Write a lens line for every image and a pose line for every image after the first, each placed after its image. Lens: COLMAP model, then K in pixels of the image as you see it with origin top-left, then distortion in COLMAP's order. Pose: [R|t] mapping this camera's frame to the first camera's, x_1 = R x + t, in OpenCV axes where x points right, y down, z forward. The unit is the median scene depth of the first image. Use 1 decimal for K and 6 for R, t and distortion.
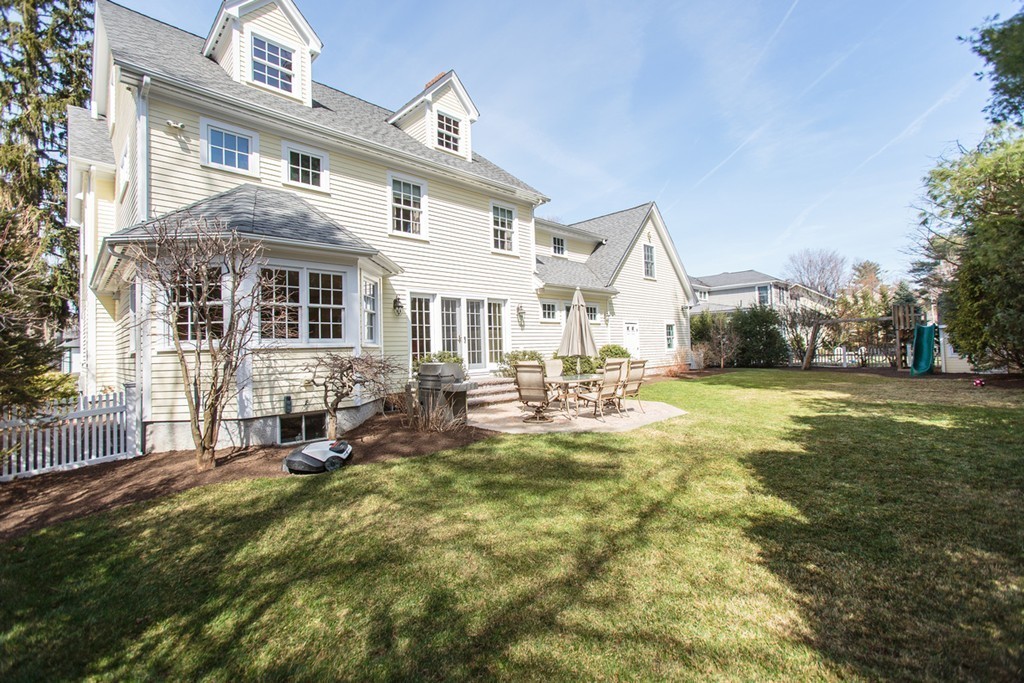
lens RADIAL K [[451.2, 0, 505.5], [0, 451.2, 338.7], [0, 0, 1]] dist [-0.006820, 0.004662]
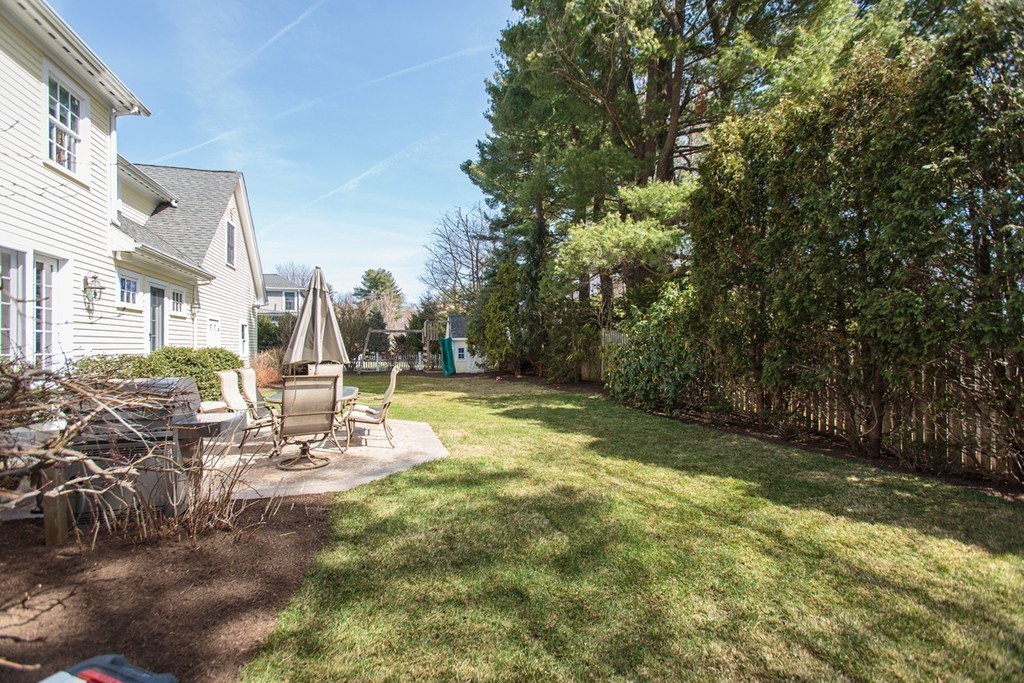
lens RADIAL K [[451.2, 0, 508.1], [0, 451.2, 341.1], [0, 0, 1]] dist [-0.006820, 0.004662]
pose [[0.466632, 0.033087, 0.883832, -0.223369], [-0.024254, 0.999403, -0.024608, 0.011255], [-0.884119, -0.009954, 0.467156, 0.280215]]
